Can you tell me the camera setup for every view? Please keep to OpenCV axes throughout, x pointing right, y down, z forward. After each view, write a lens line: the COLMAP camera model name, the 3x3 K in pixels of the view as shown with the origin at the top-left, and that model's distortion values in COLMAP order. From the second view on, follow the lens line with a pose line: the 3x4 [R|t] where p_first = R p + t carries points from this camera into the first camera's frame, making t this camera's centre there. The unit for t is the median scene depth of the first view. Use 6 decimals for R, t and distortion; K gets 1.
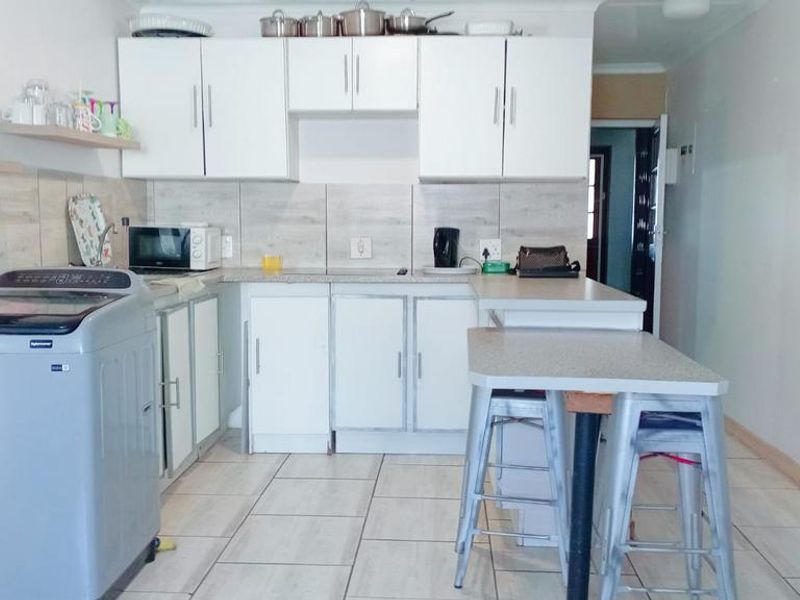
lens RADIAL K [[828.1, 0, 410.3], [0, 828.1, 302.0], [0, 0, 1]] dist [0.163241, -0.402543]
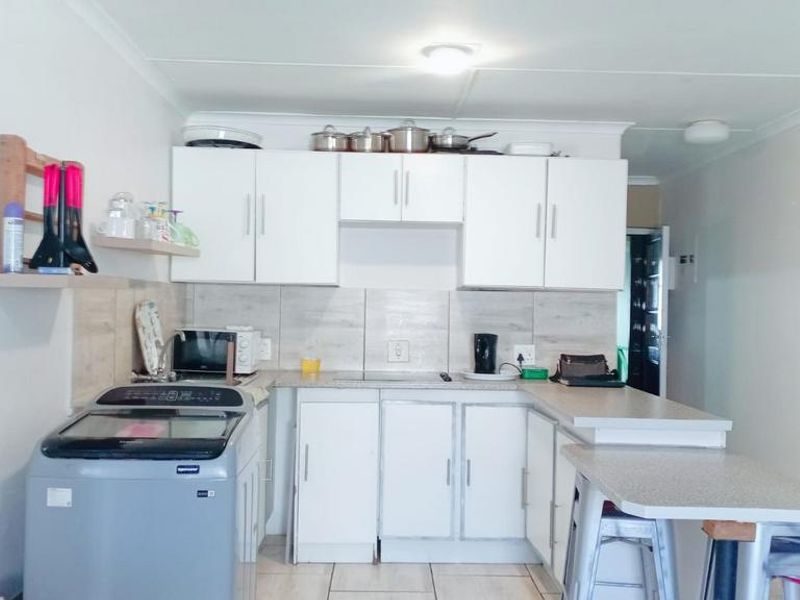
lens RADIAL K [[828.1, 0, 410.3], [0, 828.1, 302.0], [0, 0, 1]] dist [0.163241, -0.402543]
pose [[0.996569, 0.016805, 0.081042, -0.138709], [-0.008797, 0.995131, -0.098170, -0.028160], [-0.082297, 0.097120, 0.991864, -0.016434]]
